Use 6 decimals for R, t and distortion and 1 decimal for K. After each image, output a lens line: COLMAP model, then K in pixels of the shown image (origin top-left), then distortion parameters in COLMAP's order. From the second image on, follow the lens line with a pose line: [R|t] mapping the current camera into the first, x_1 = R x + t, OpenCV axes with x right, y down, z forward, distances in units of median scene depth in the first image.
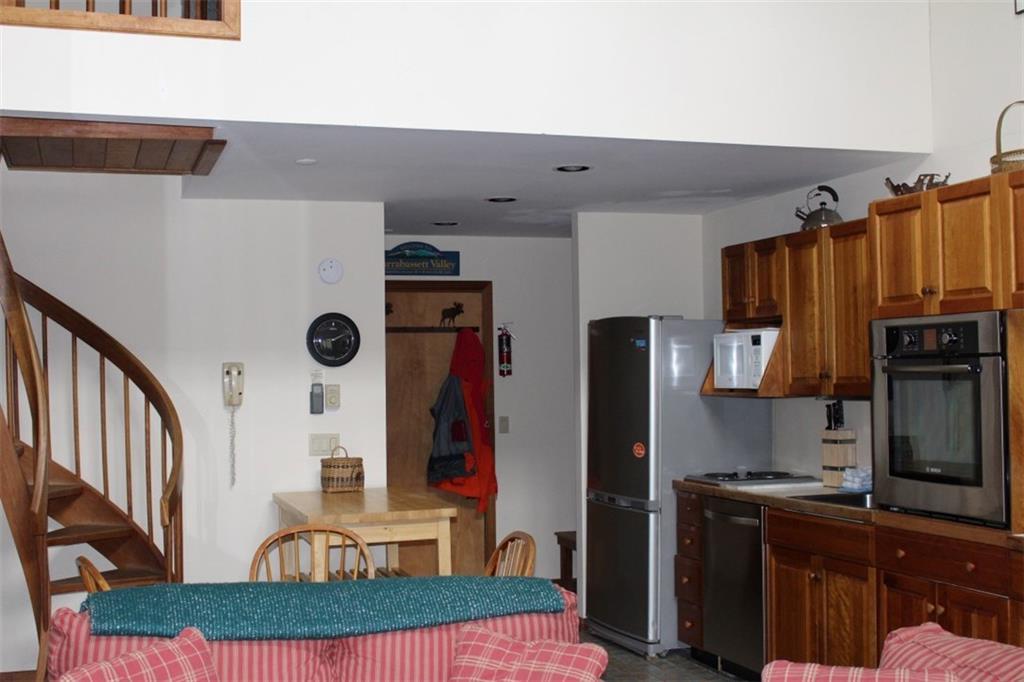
lens RADIAL K [[1332.5, 0, 513.0], [0, 1332.5, 340.8], [0, 0, 1]] dist [0.002854, 0.000000]
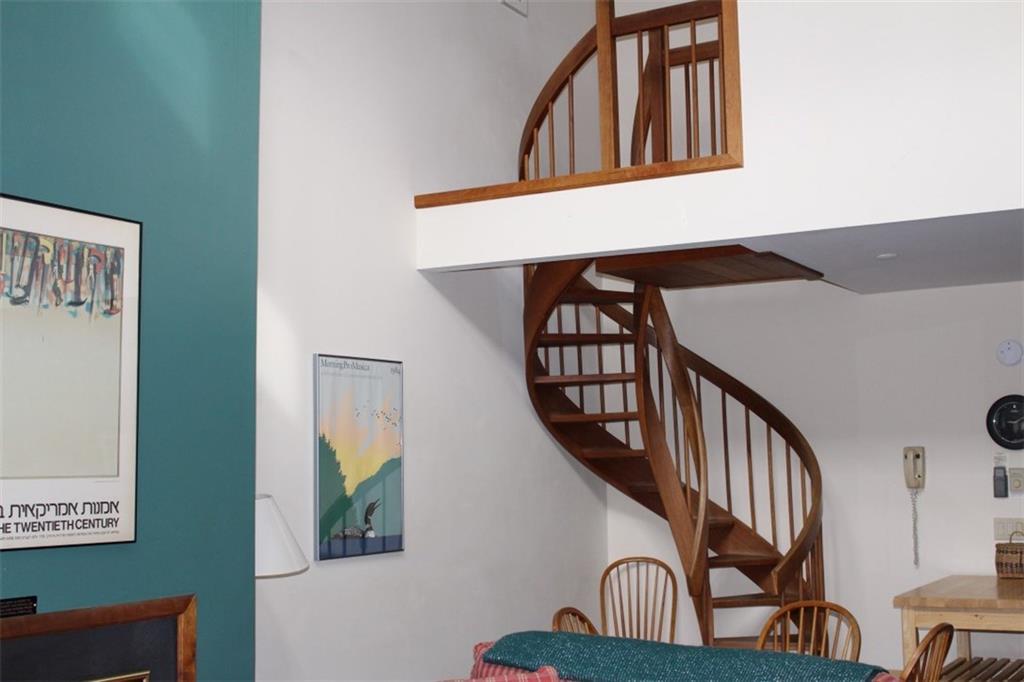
lens RADIAL K [[1332.5, 0, 515.4], [0, 1332.5, 339.3], [0, 0, 1]] dist [0.002854, 0.000000]
pose [[0.648805, -0.074542, -0.757295, 0.387070], [0.028928, 0.996887, -0.073342, -0.000098], [0.760405, 0.025678, 0.648942, 0.083340]]
